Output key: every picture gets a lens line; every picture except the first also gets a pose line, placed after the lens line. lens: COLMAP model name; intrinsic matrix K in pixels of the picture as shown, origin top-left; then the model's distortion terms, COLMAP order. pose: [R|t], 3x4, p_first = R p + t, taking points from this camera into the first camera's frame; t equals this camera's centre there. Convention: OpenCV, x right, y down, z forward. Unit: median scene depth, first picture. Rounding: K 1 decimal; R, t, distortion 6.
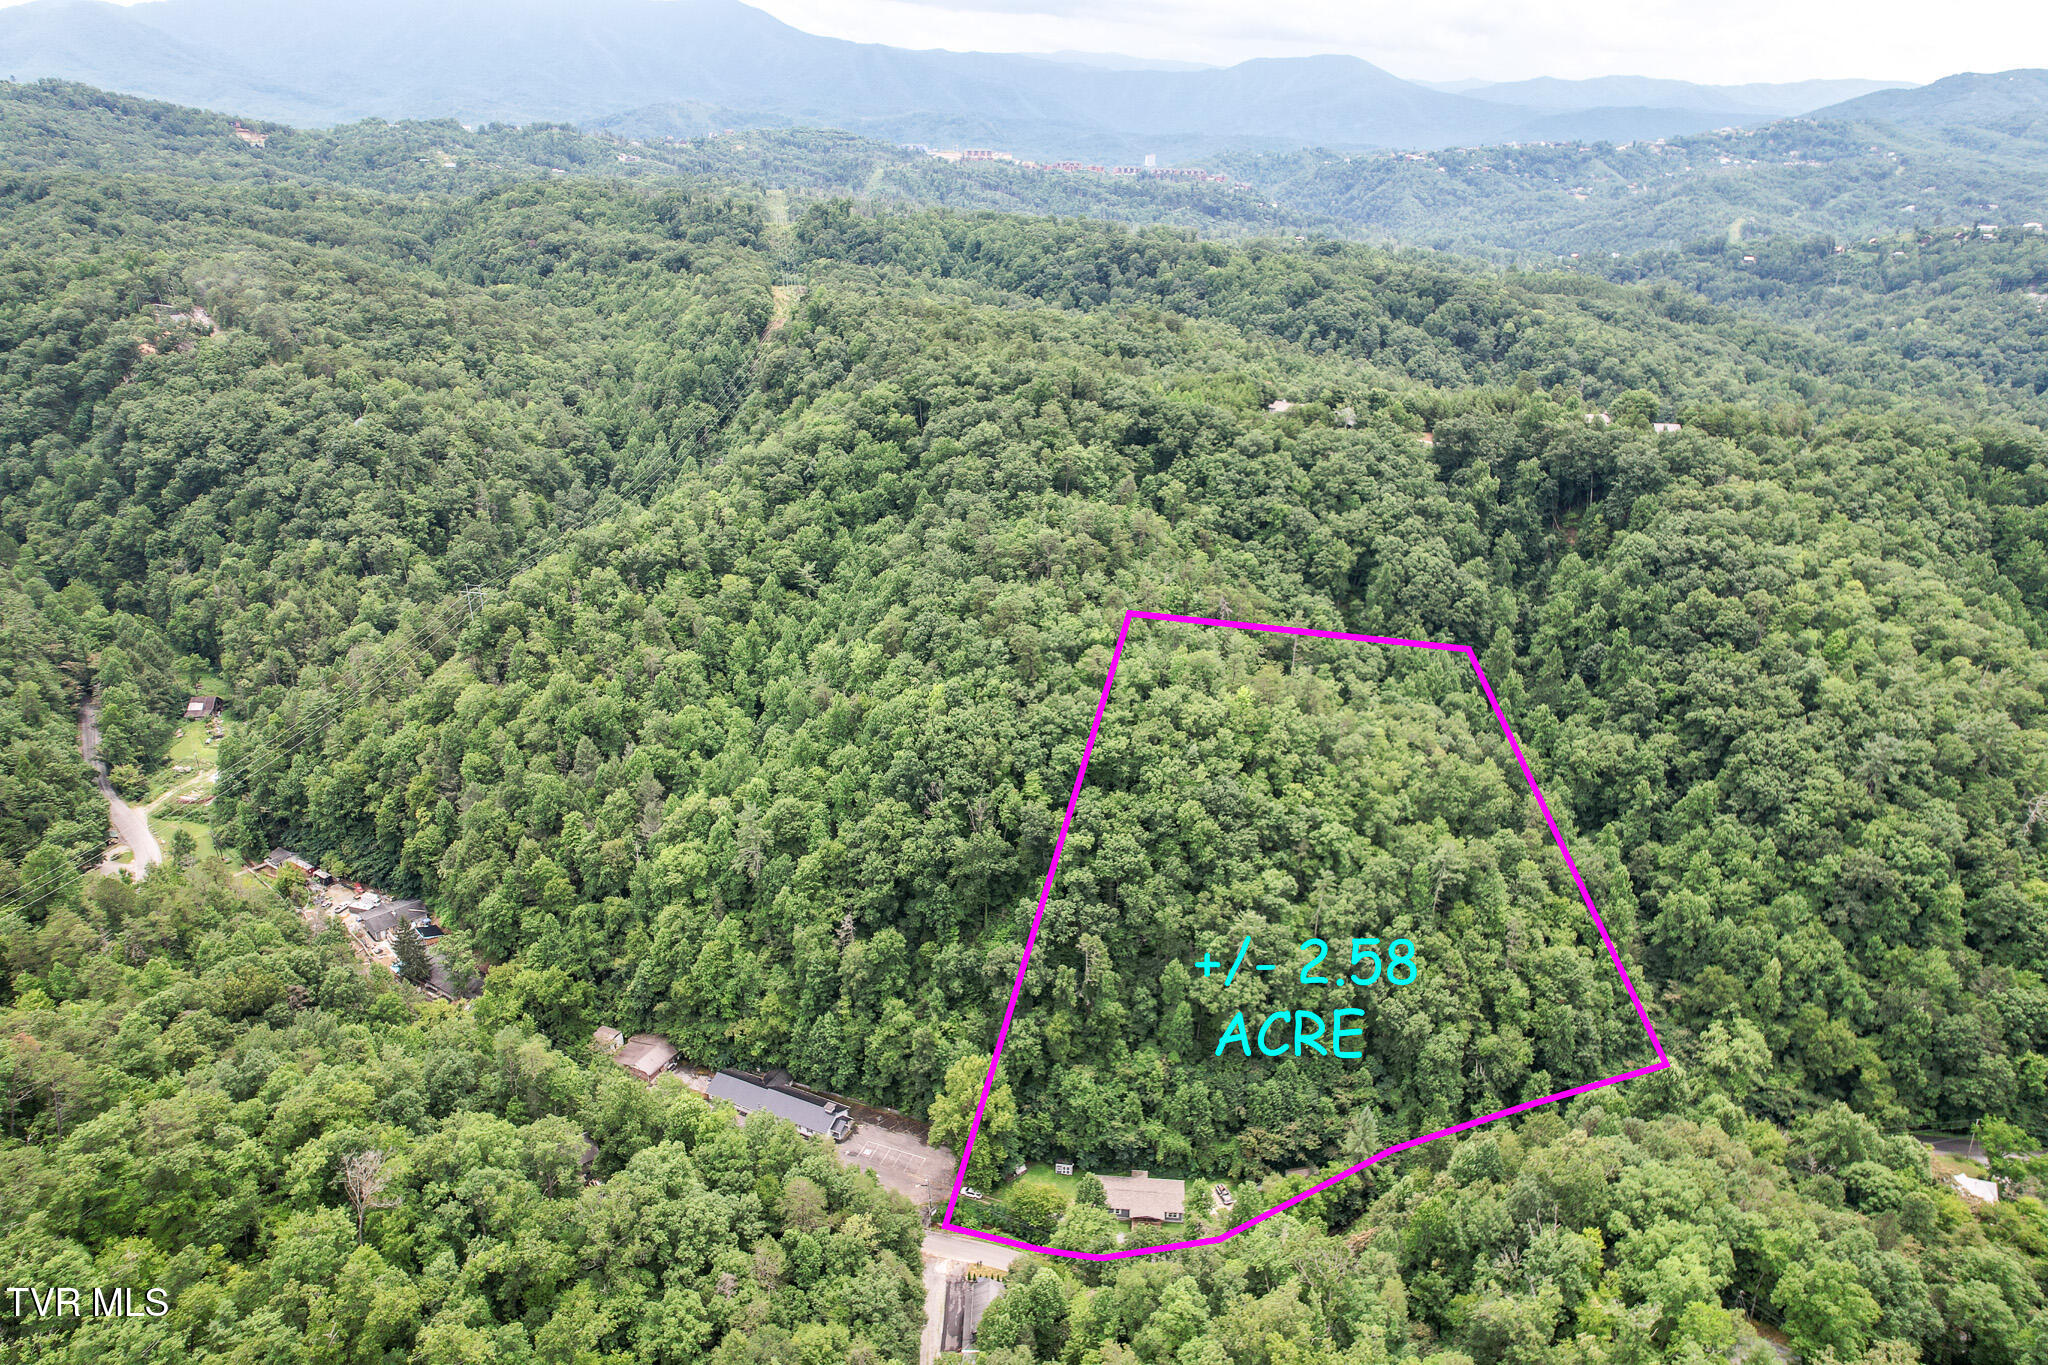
lens RADIAL K [[1309.6, 0, 1033.0], [0, 1309.6, 691.9], [0, 0, 1]] dist [-0.071027, 0.062795]
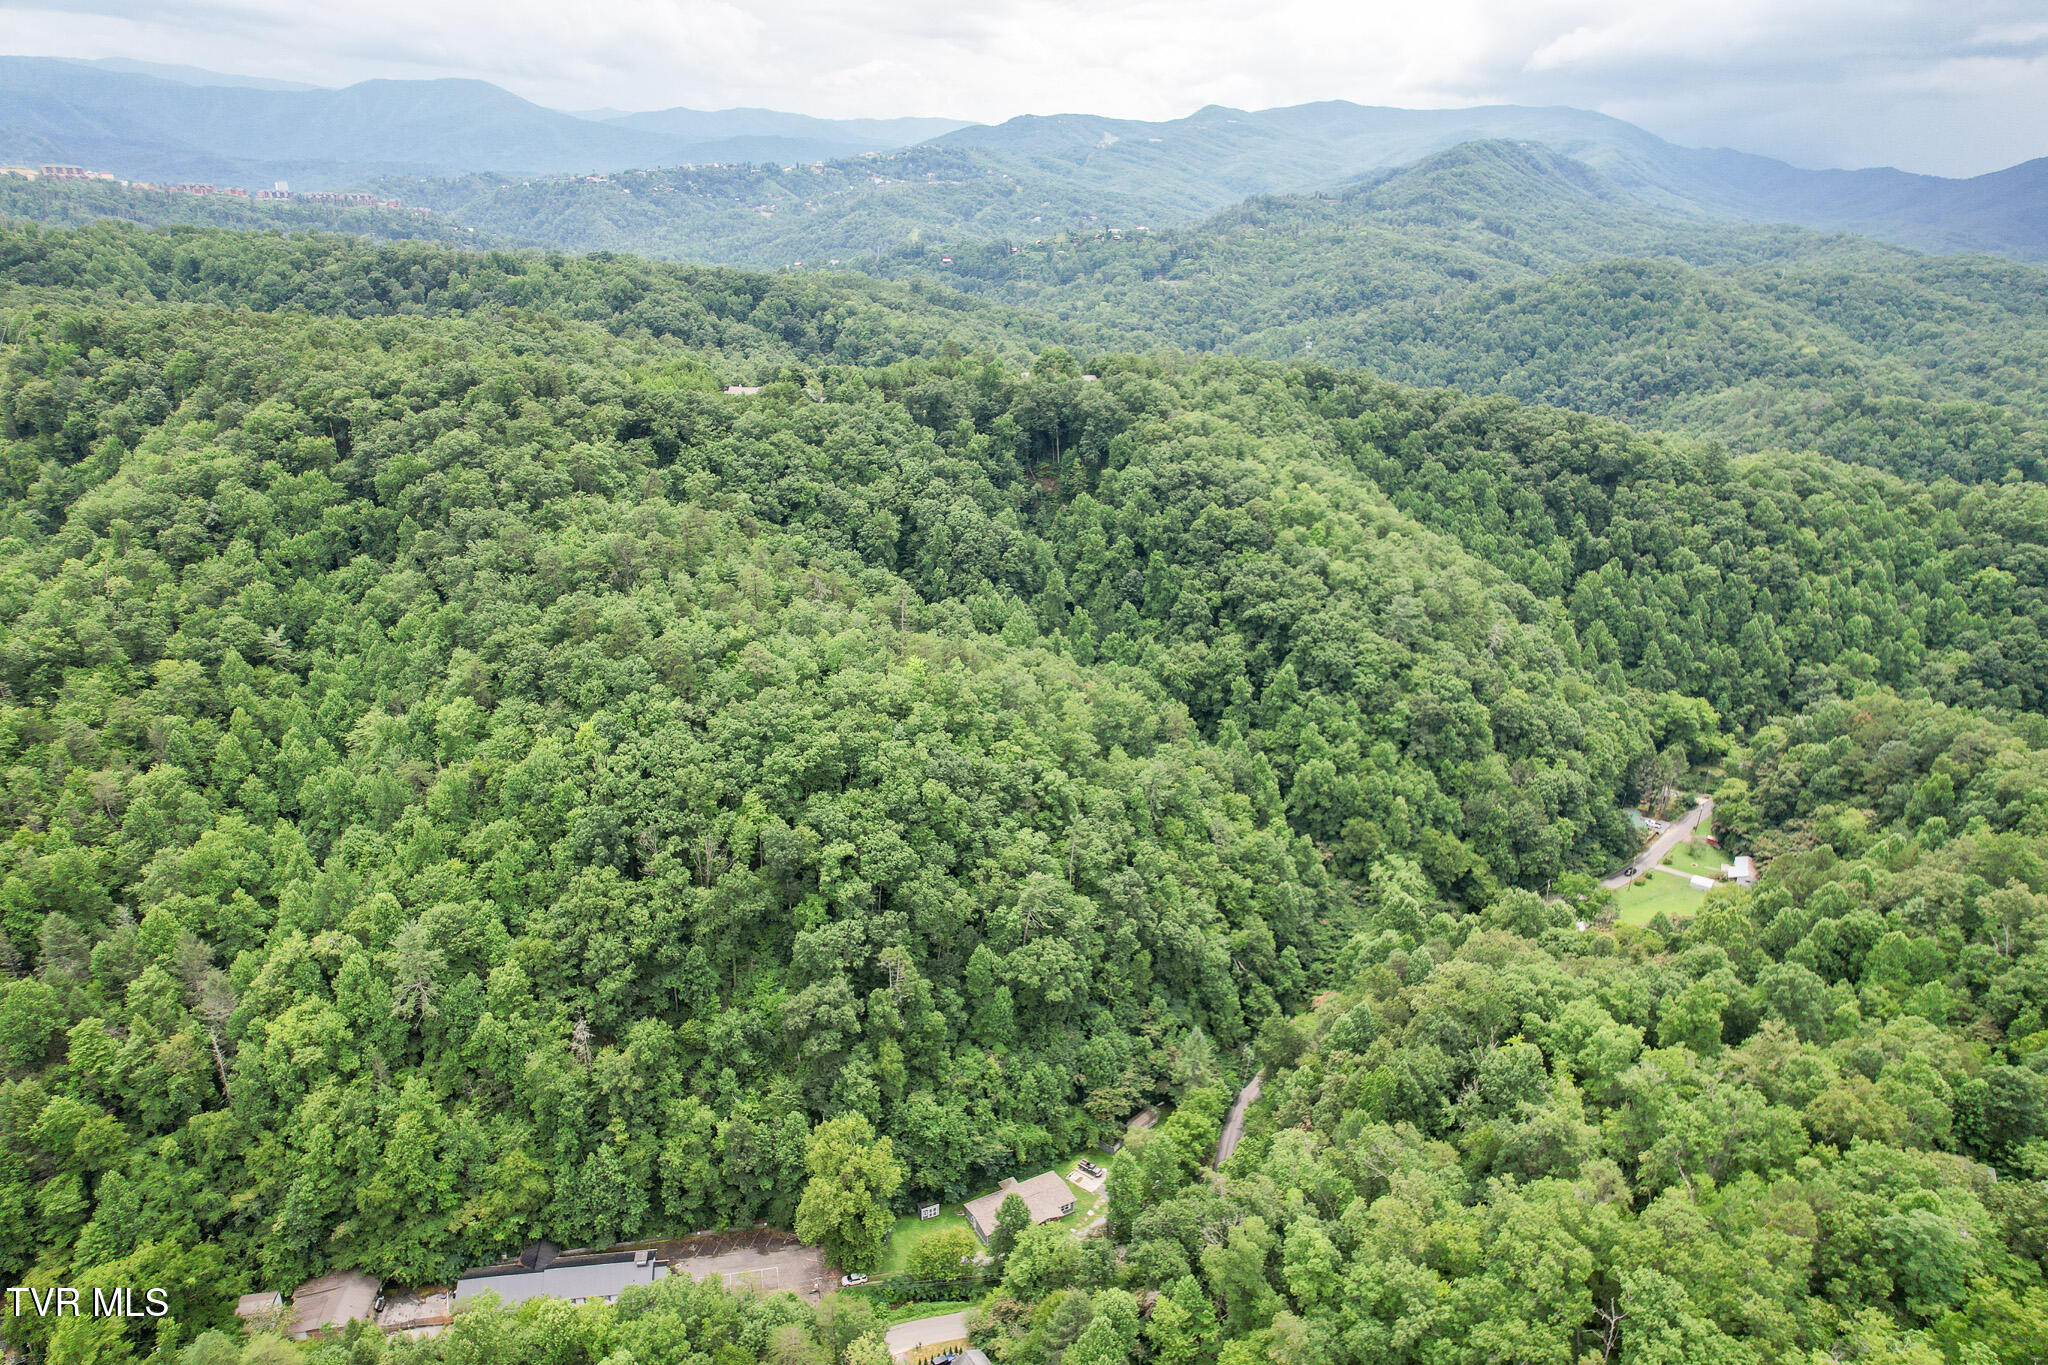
lens RADIAL K [[1309.6, 0, 1031.6], [0, 1309.6, 696.4], [0, 0, 1]] dist [-0.071027, 0.062795]
pose [[0.827453, -0.198882, 0.525136, -0.277590], [0.207915, 0.977224, 0.042489, 0.001544], [-0.521625, 0.074026, 0.849957, 0.167285]]
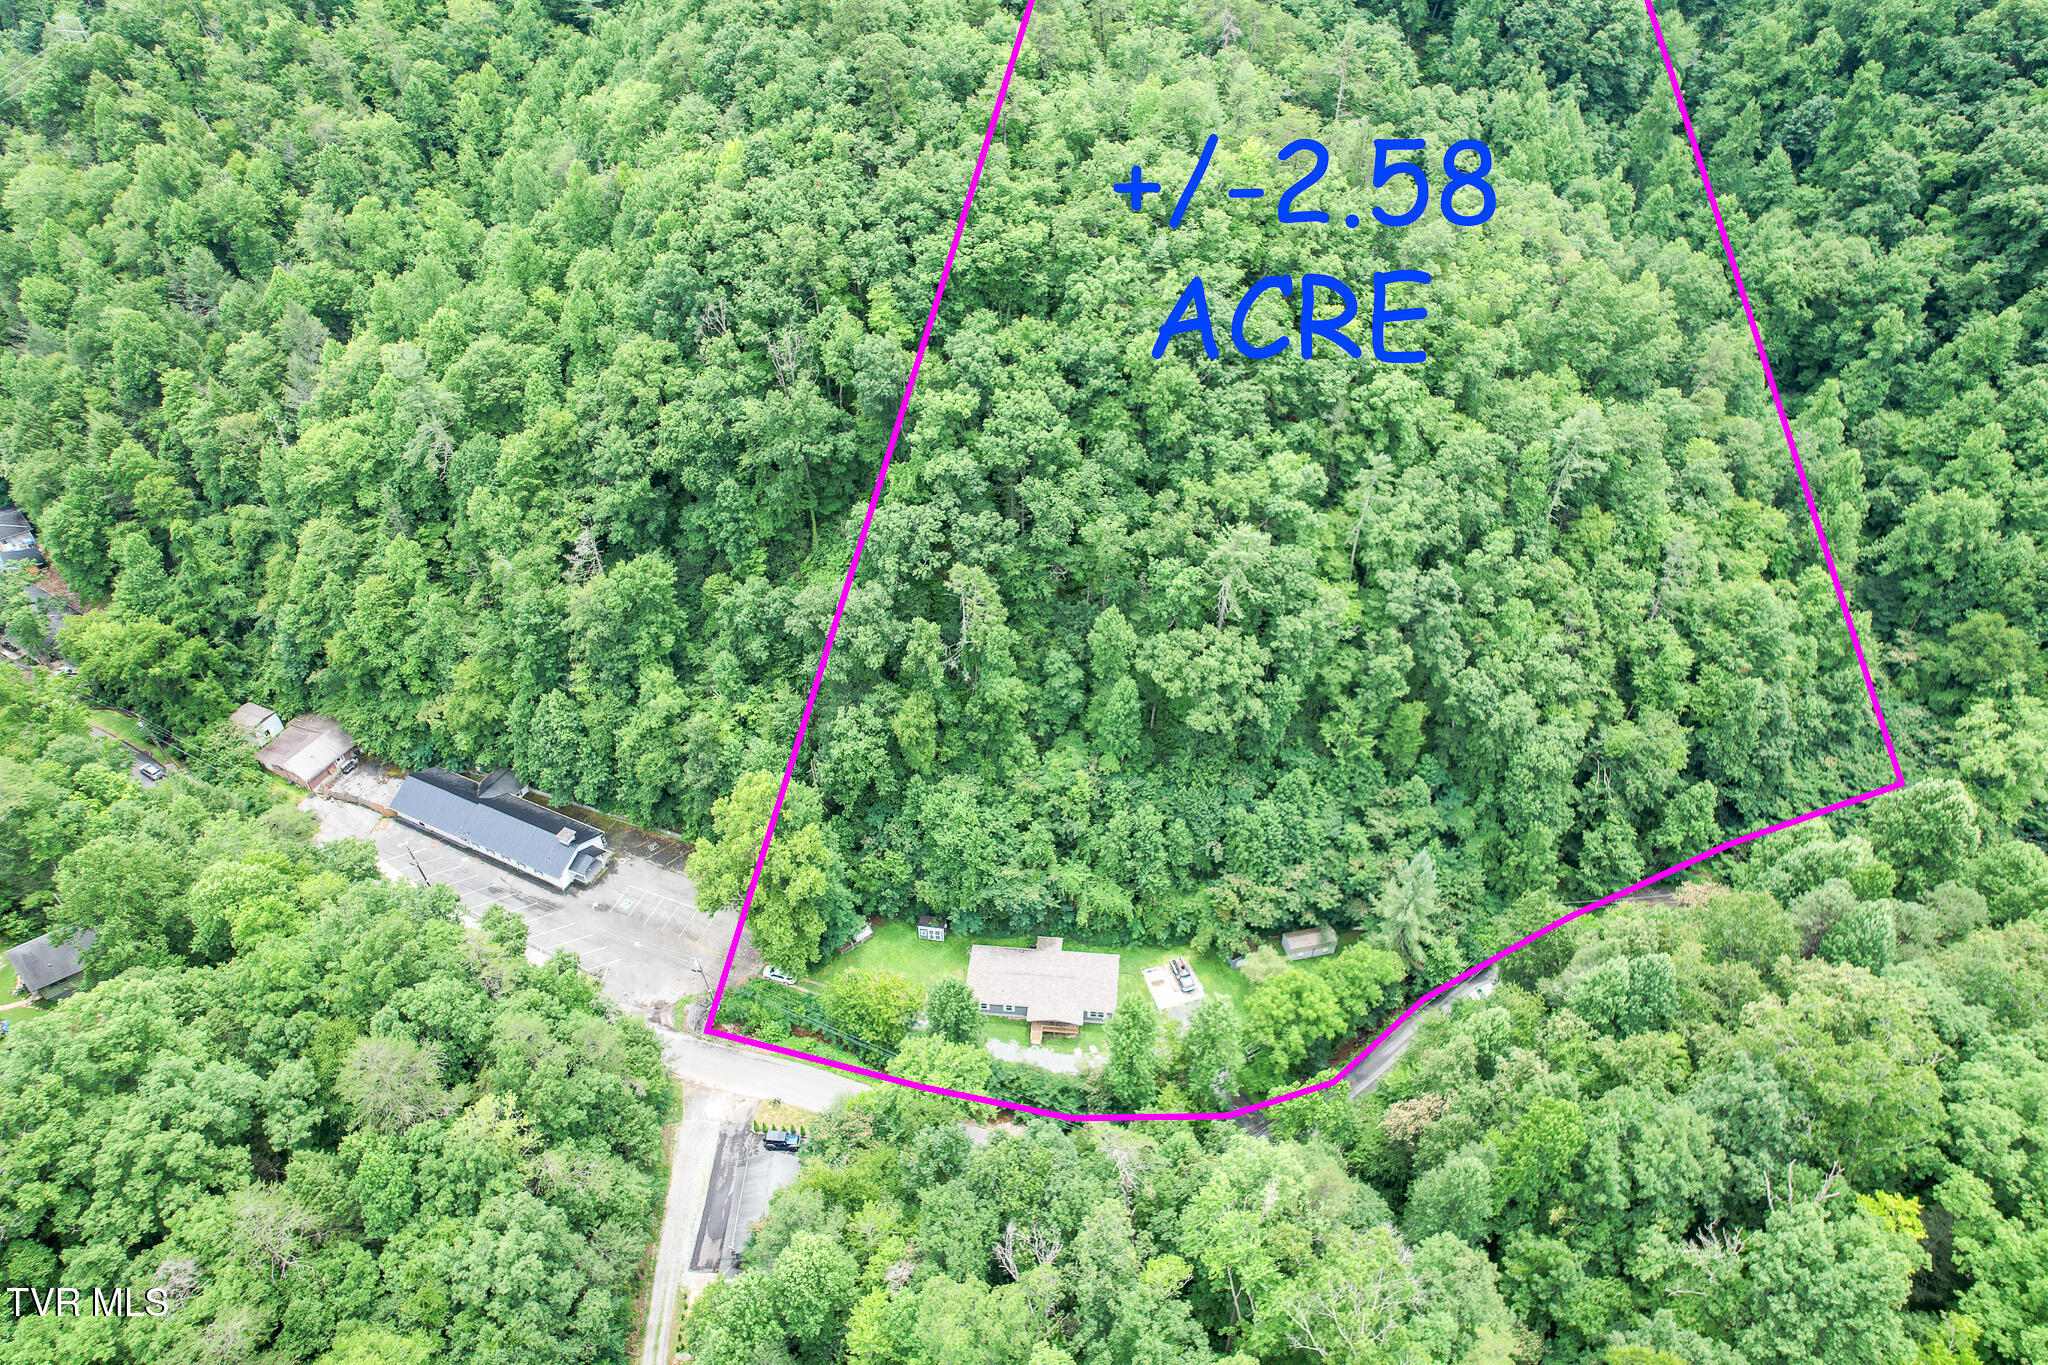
lens RADIAL K [[1309.6, 0, 1034.2], [0, 1309.6, 696.7], [0, 0, 1]] dist [-0.071027, 0.062795]
pose [[0.999937, -0.002721, -0.010882, 0.072090], [0.006009, 0.949137, 0.314805, 0.052188], [0.009472, -0.314851, 0.949094, 0.385598]]
